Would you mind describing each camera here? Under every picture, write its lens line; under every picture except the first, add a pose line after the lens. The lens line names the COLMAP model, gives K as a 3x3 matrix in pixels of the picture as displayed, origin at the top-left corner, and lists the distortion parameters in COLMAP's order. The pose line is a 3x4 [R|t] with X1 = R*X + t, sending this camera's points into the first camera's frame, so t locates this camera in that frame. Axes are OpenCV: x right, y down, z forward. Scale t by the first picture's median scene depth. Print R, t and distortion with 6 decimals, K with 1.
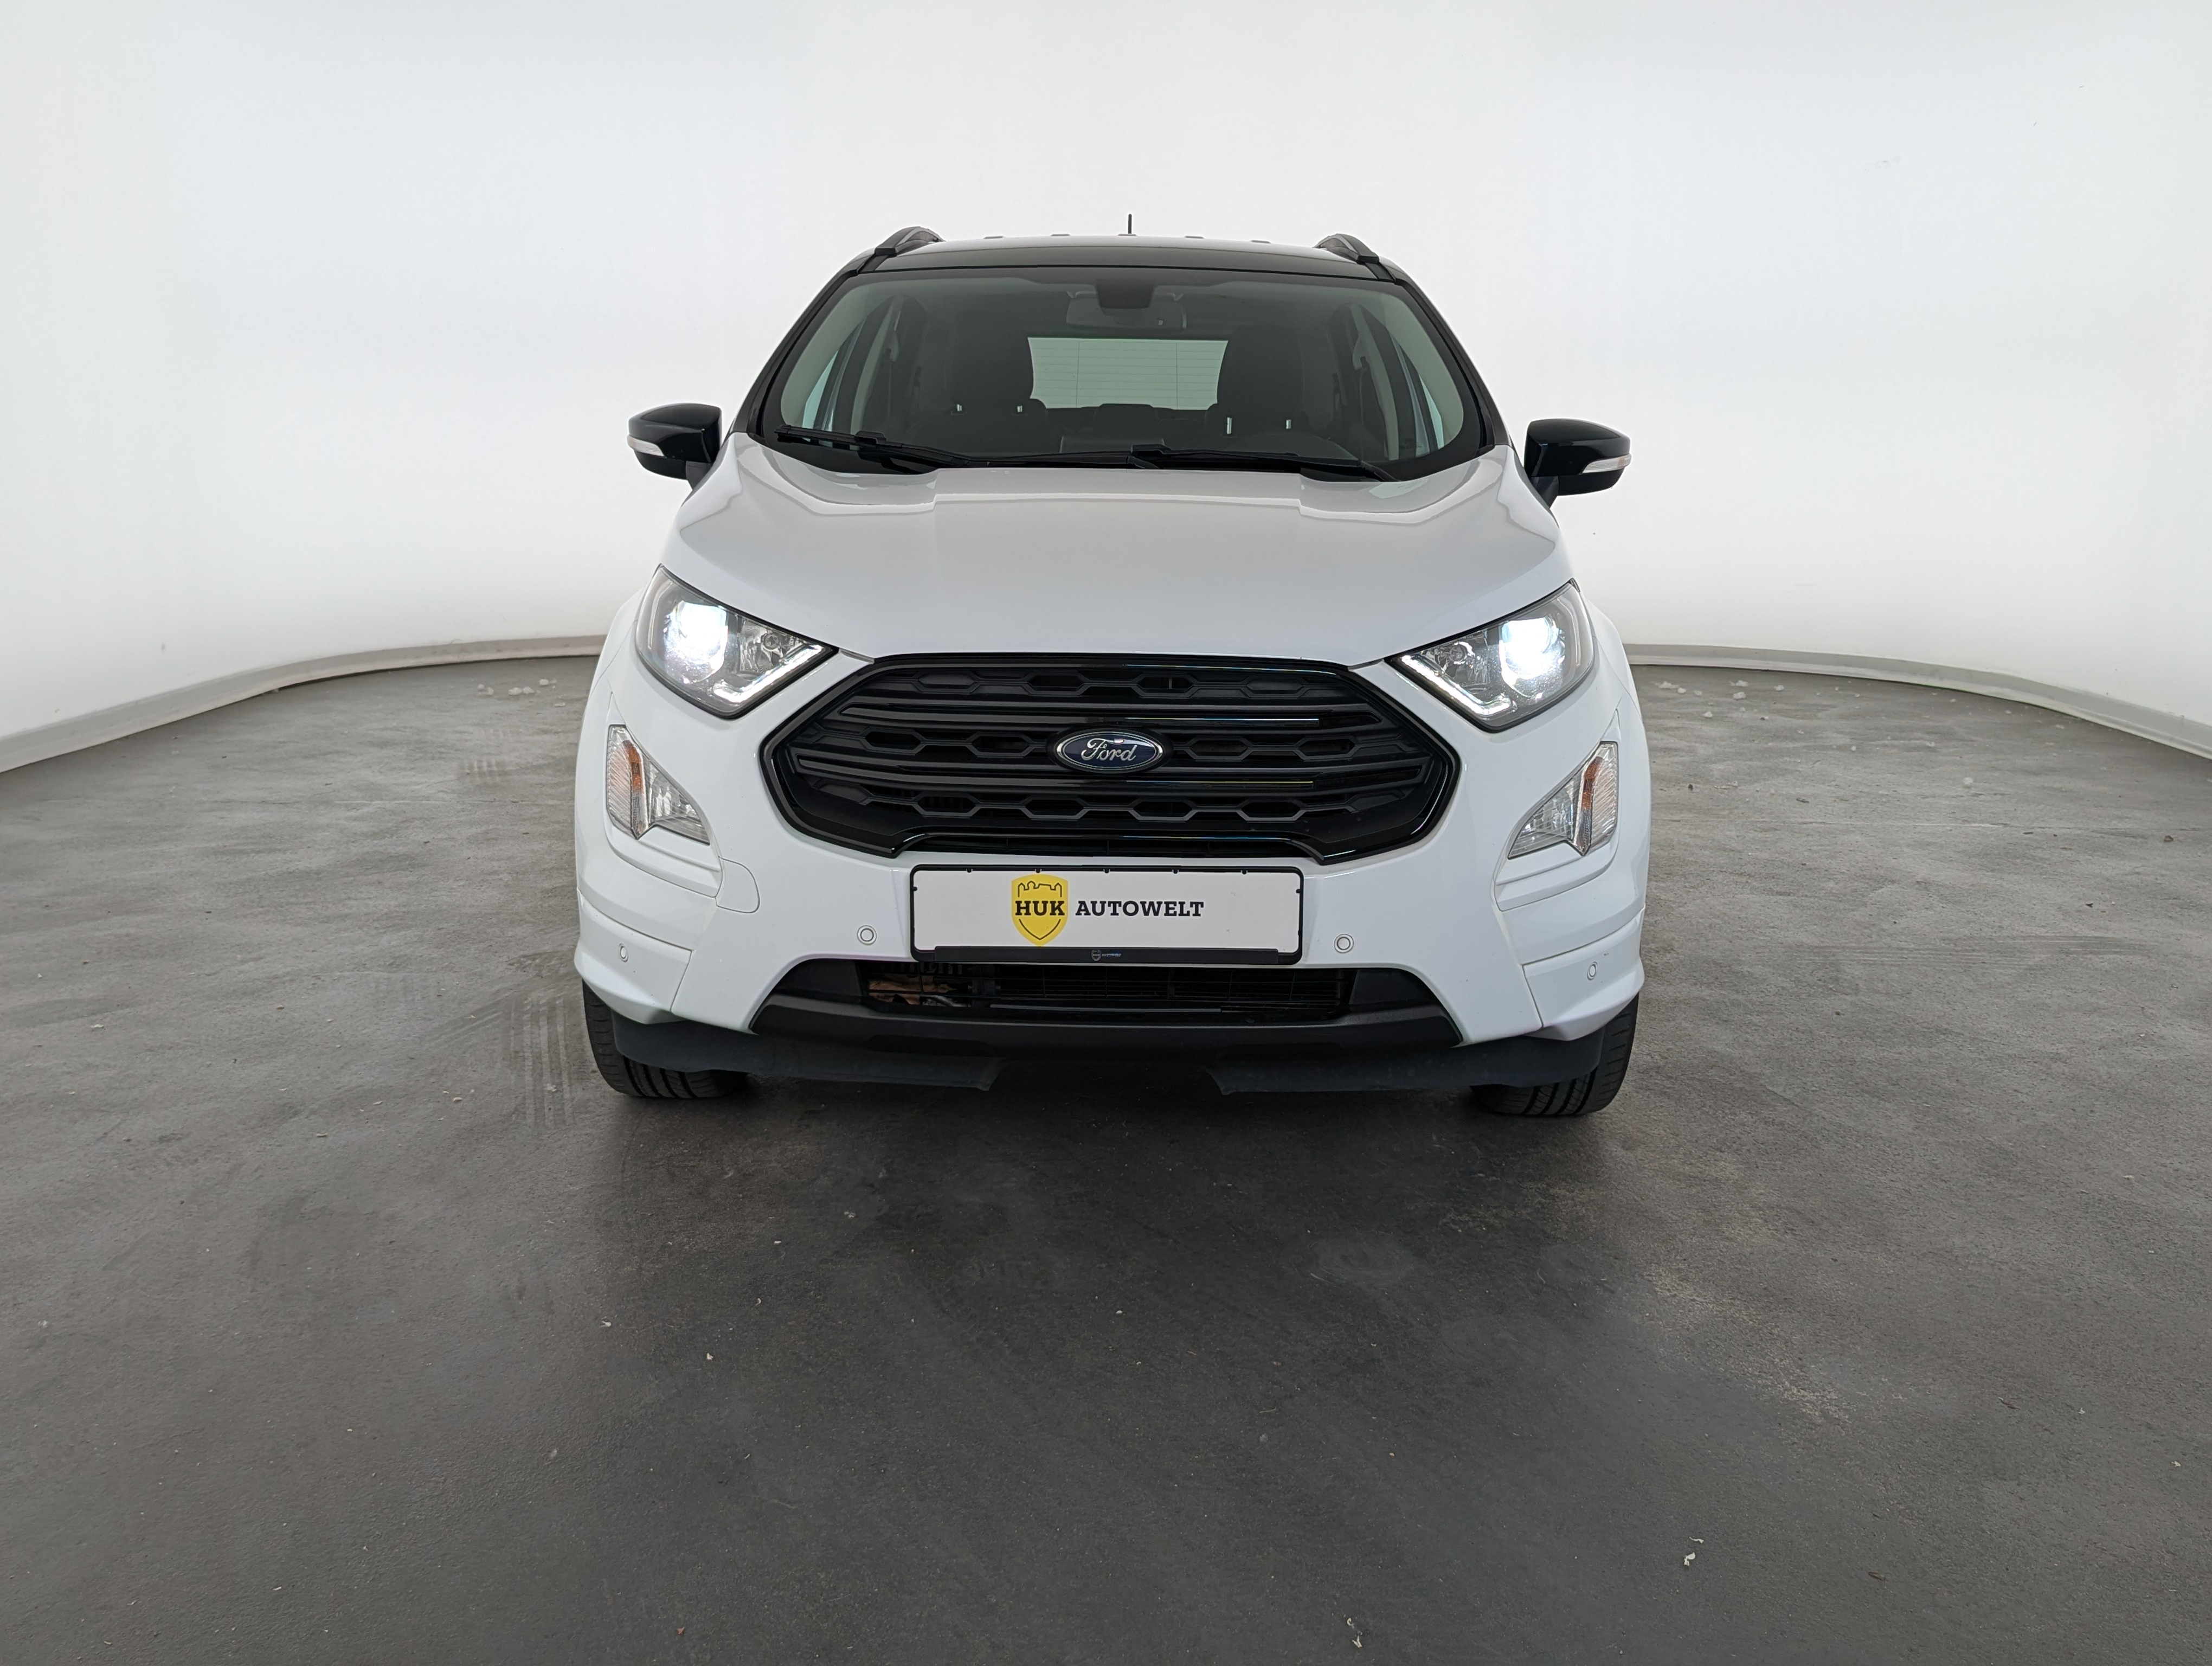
lens RADIAL K [[2009.4, 0, 1093.9], [0, 2009.4, 787.2], [0, 0, 1]] dist [0.034841, 0.000000]
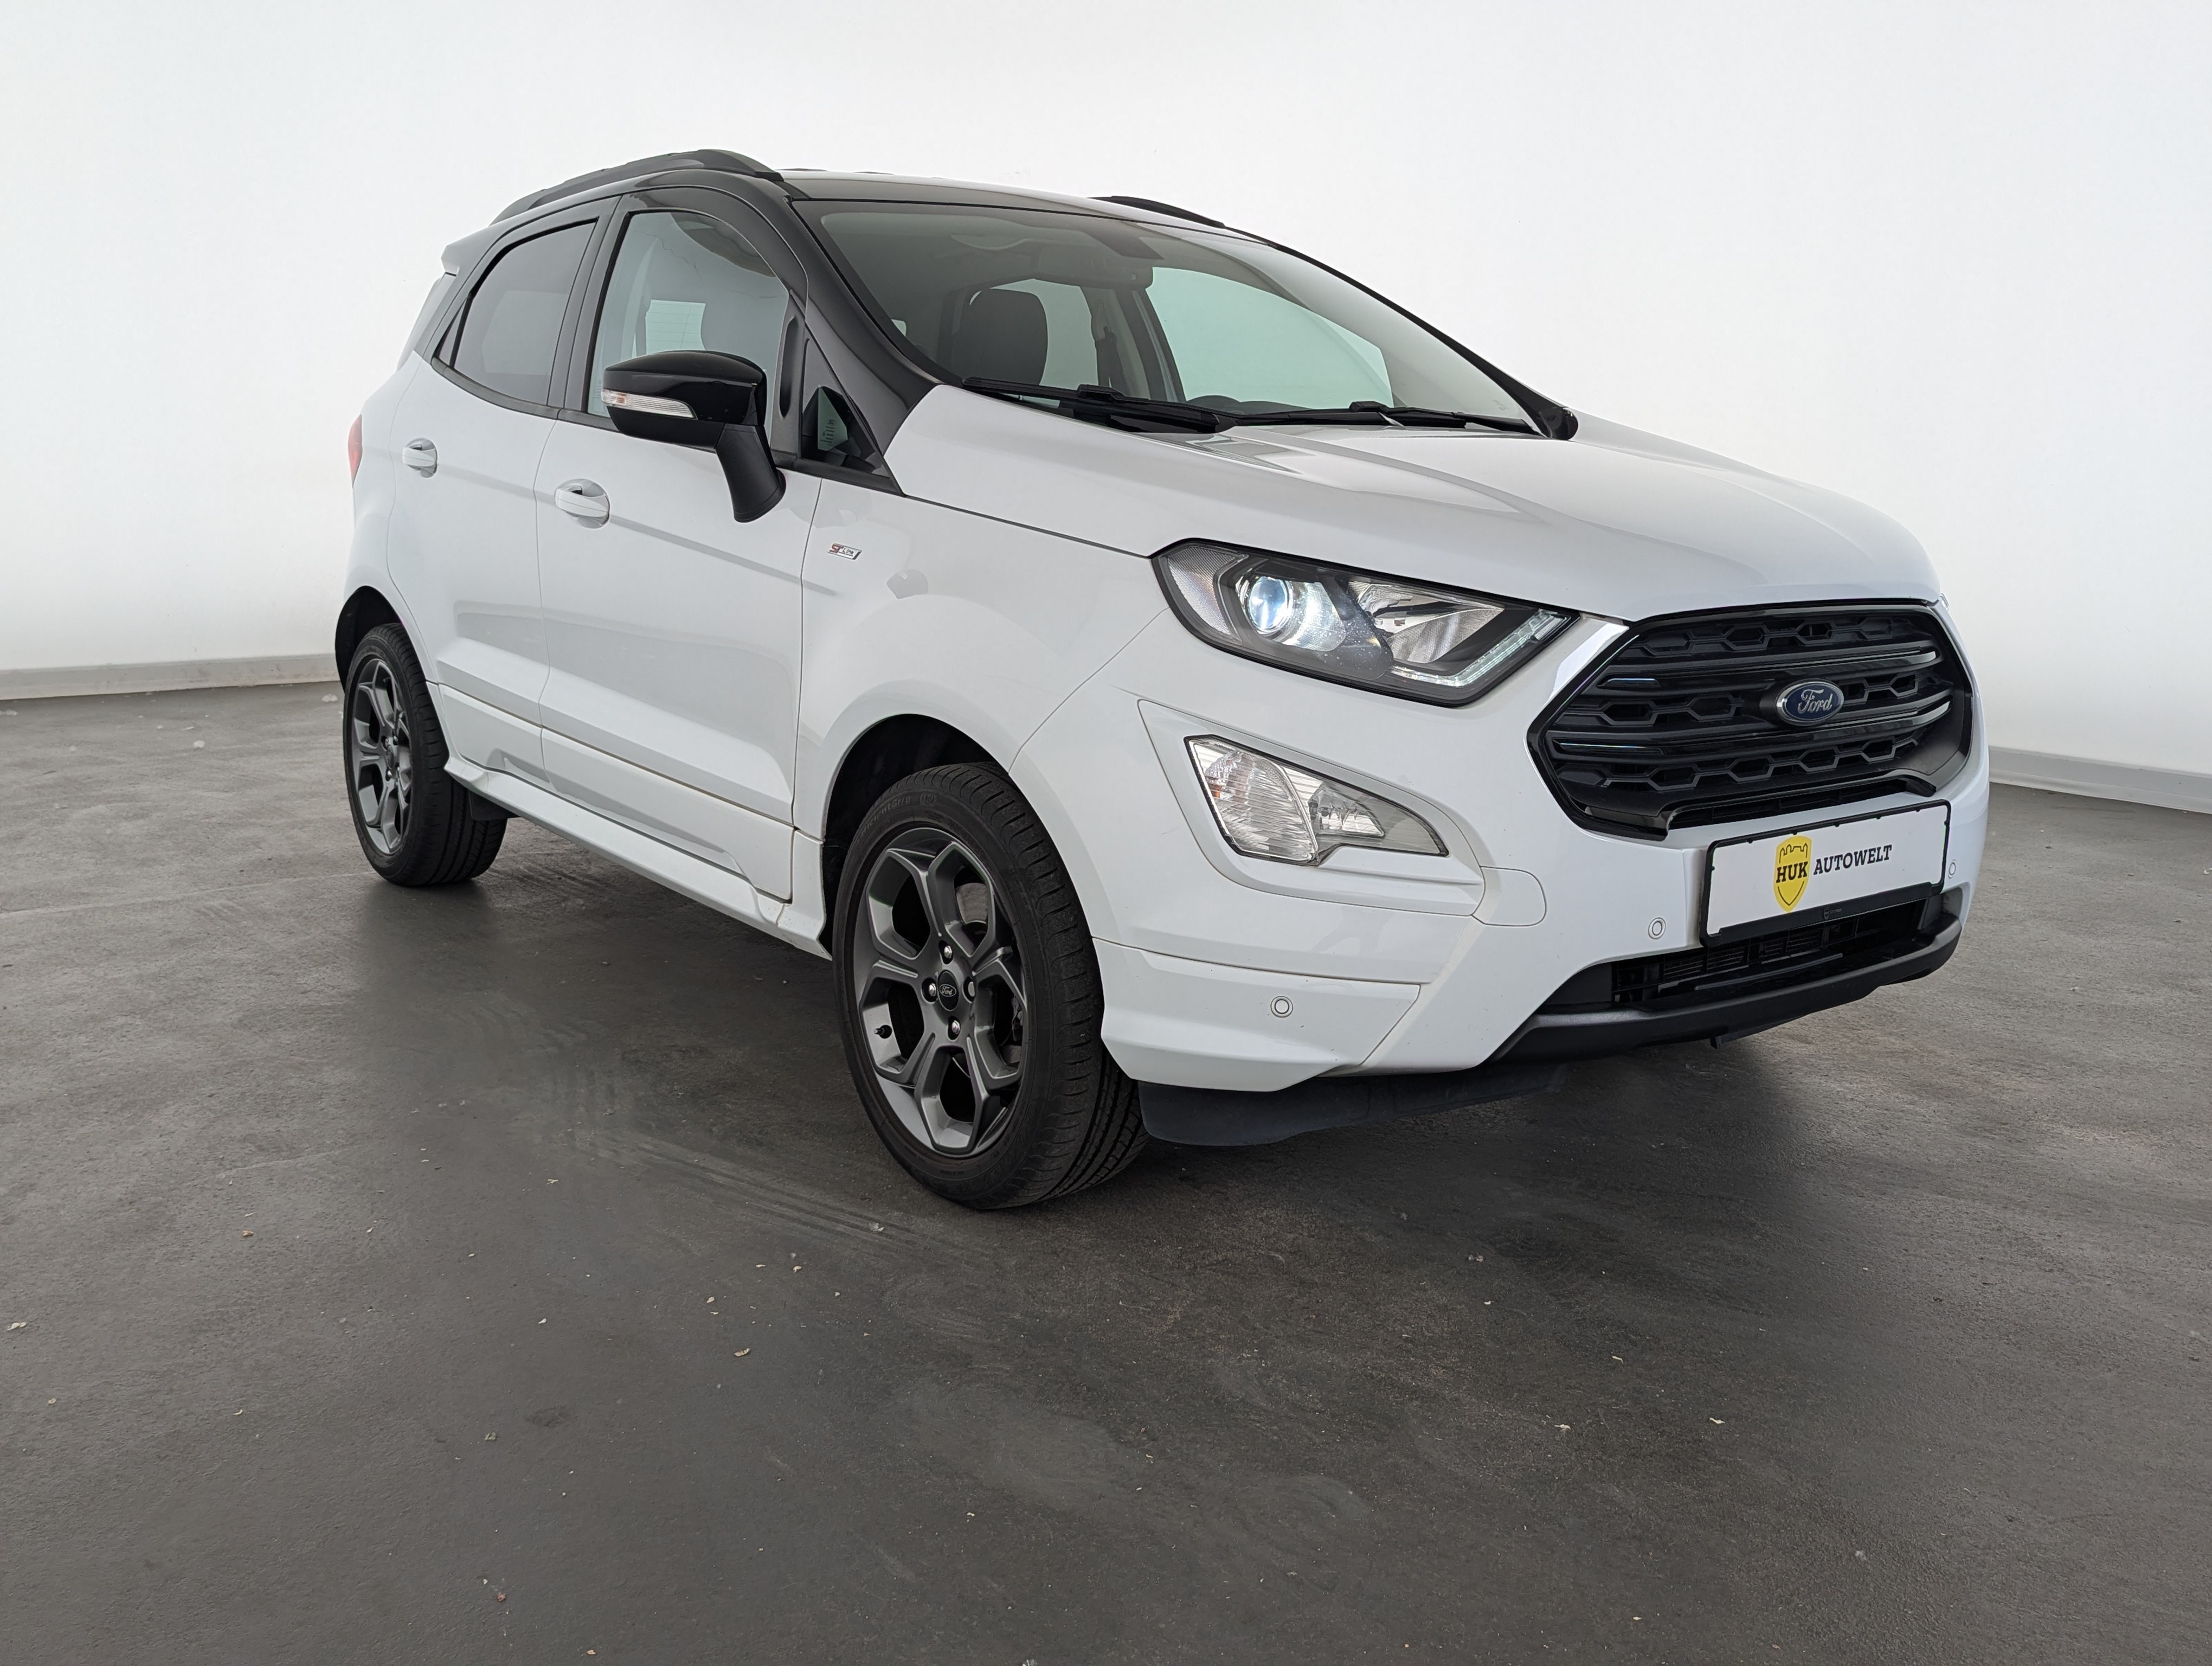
lens RADIAL K [[2009.4, 0, 1100.4], [0, 2009.4, 840.1], [0, 0, 1]] dist [0.034841, 0.000000]
pose [[0.795161, -0.120863, 0.594231, -0.563139], [0.108191, 0.992489, 0.057093, -0.029558], [-0.596669, 0.018892, 0.802265, 0.283327]]
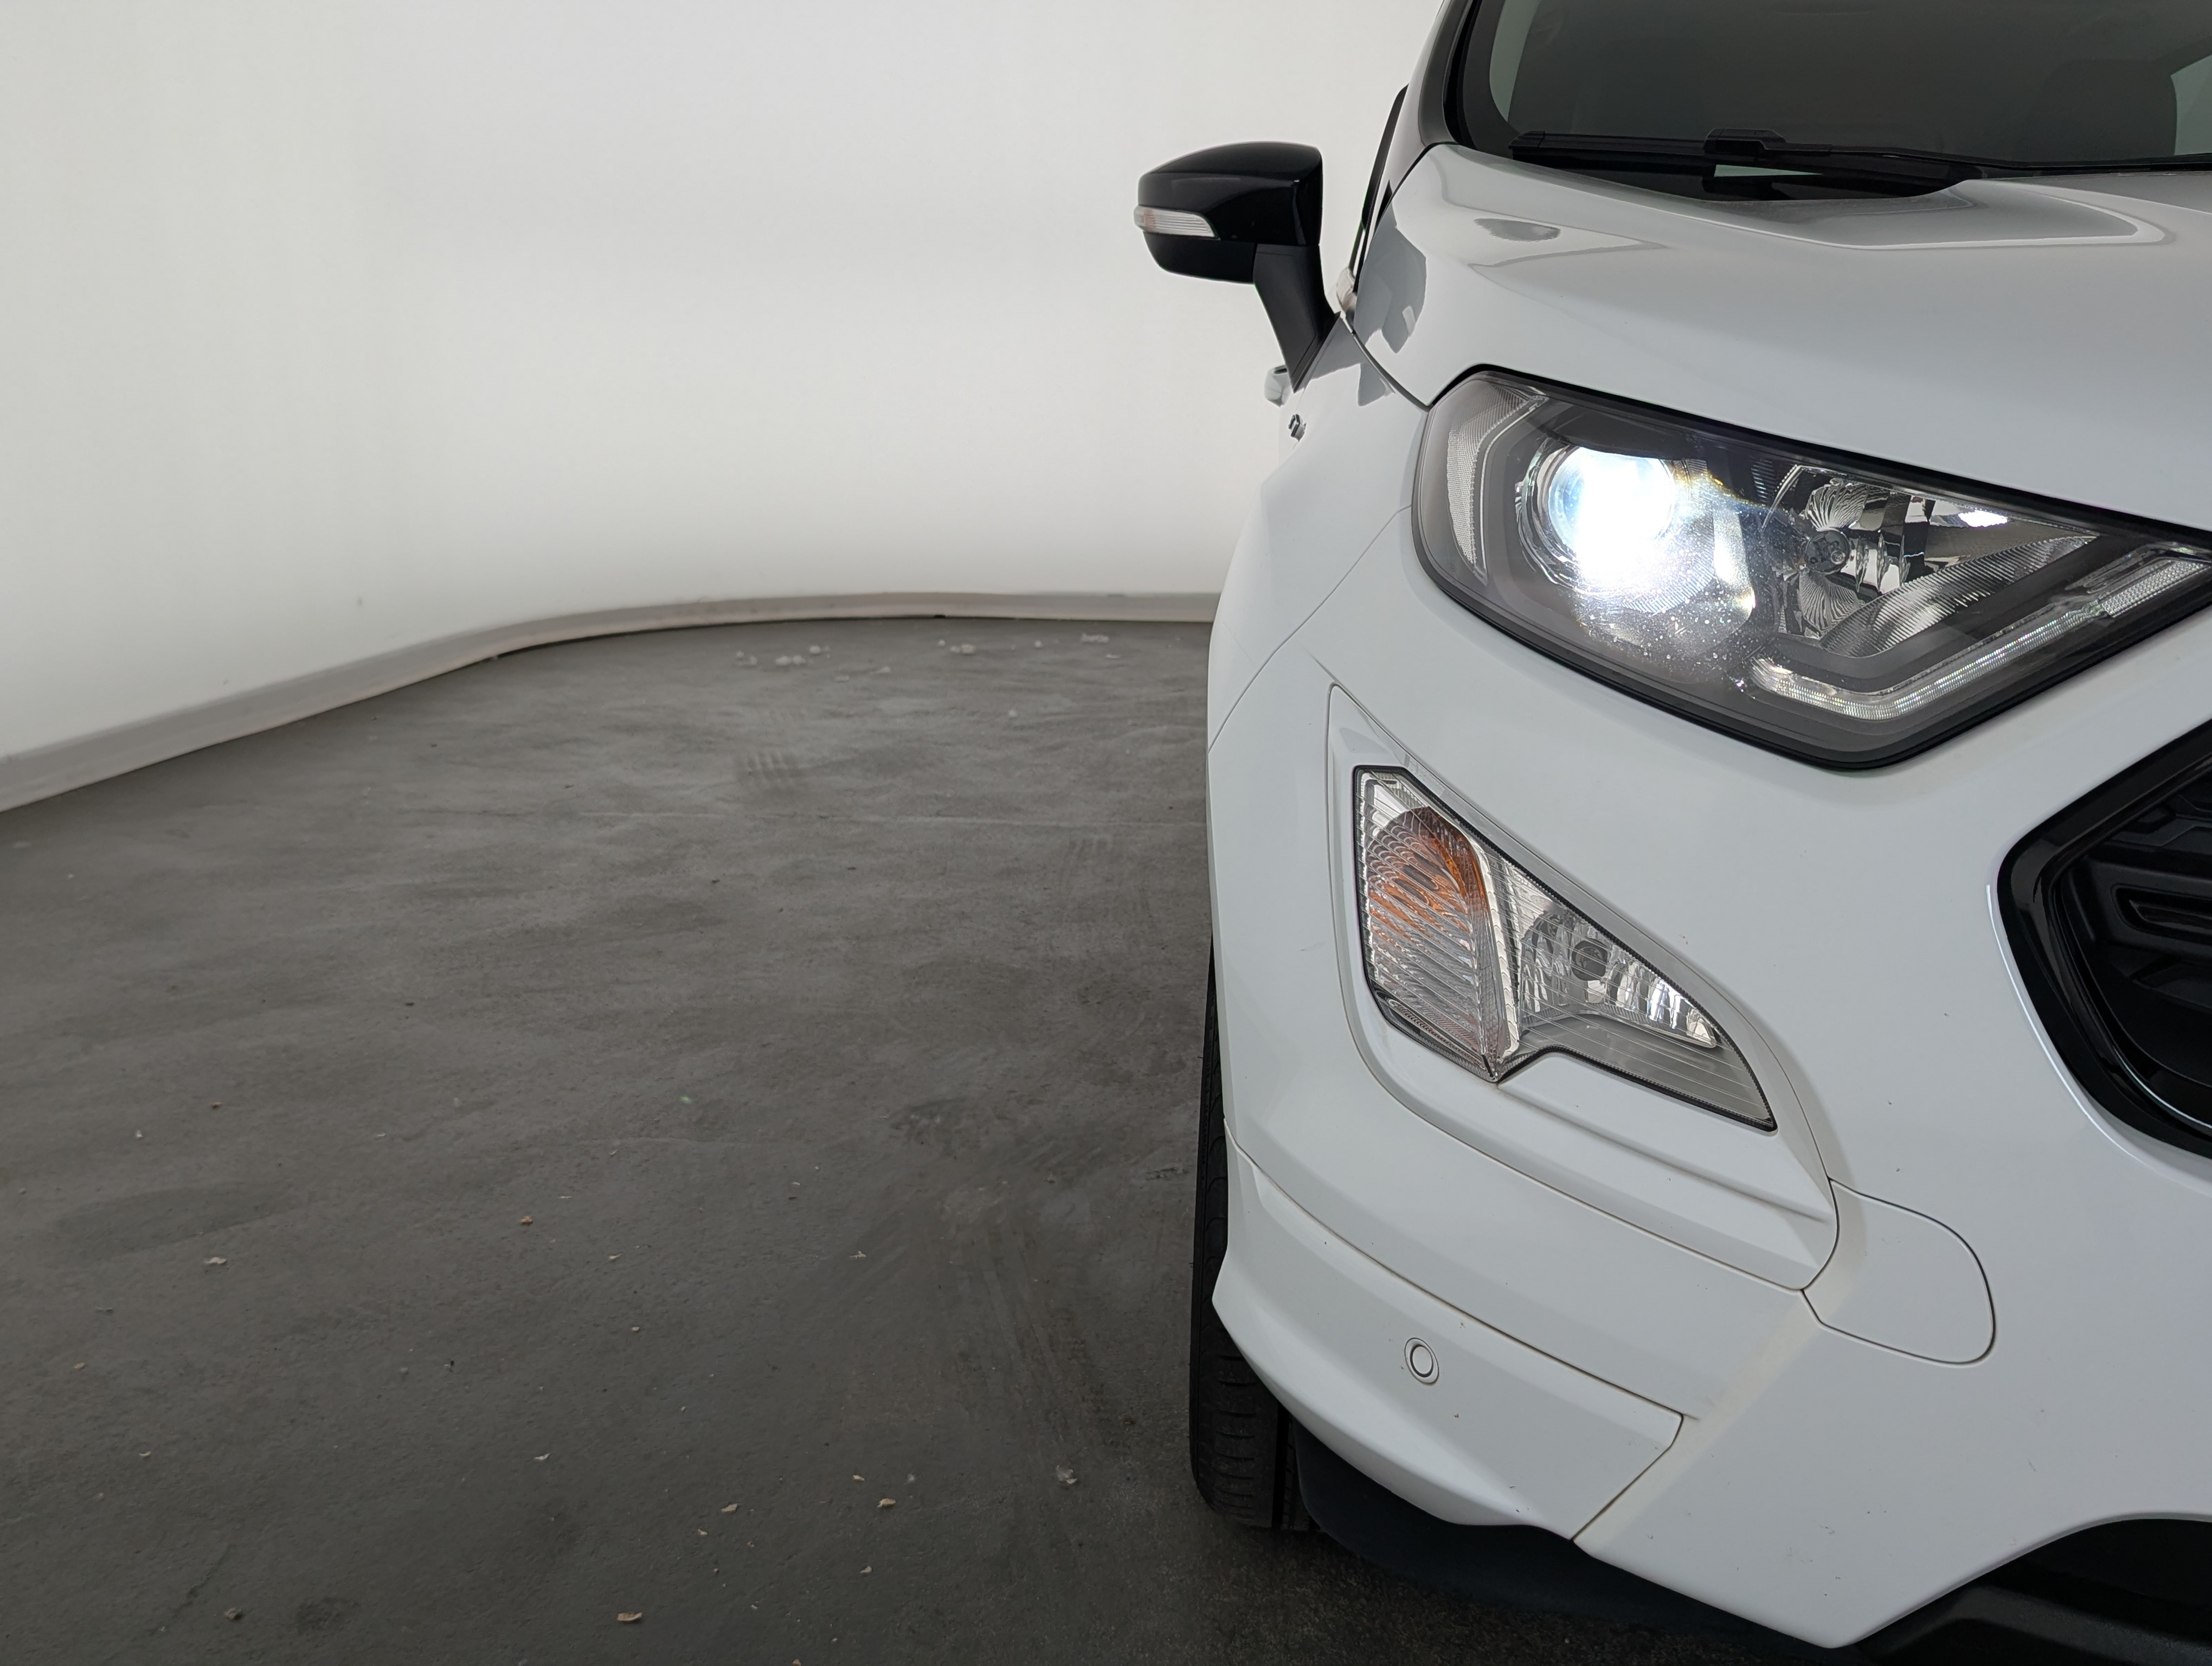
lens RADIAL K [[2009.4, 0, 1109.0], [0, 2009.4, 814.8], [0, 0, 1]] dist [0.034841, 0.000000]
pose [[0.996468, 0.012946, -0.082970, -0.192429], [-0.010497, 0.999498, 0.029877, -0.024431], [0.083315, -0.028901, 0.996104, 0.448142]]
